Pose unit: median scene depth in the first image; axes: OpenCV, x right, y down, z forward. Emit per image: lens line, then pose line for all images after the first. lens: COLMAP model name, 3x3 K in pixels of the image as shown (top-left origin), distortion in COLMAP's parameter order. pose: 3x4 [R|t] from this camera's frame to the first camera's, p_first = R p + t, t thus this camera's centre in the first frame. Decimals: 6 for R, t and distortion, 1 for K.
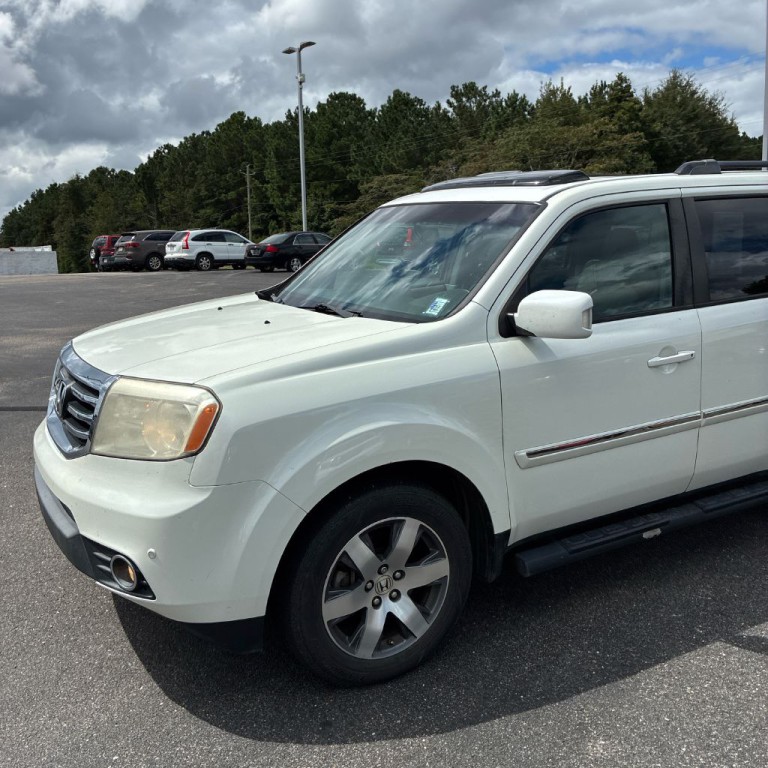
lens RADIAL K [[787.8, 0, 384.0], [0, 787.8, 384.0], [0, 0, 1]] dist [0.016194, 0.000910]
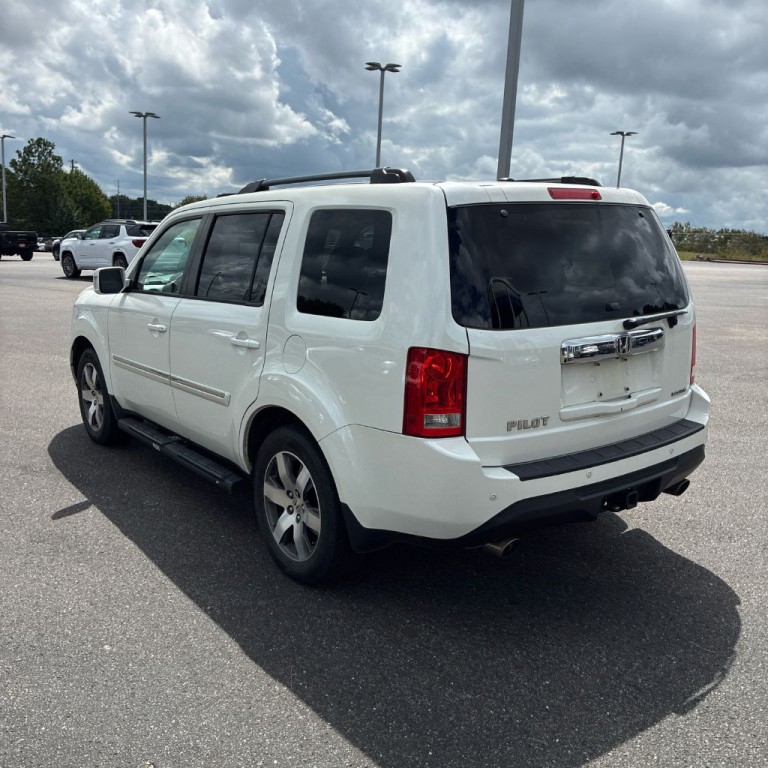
lens RADIAL K [[784.3, 0, 379.1], [0, 784.3, 390.5], [0, 0, 1]] dist [0.031617, -0.022669]
pose [[0.111015, 0.222663, -0.968554, 0.109051], [-0.207796, 0.958237, 0.196474, -0.017218], [0.971852, 0.179450, 0.152648, 0.071850]]
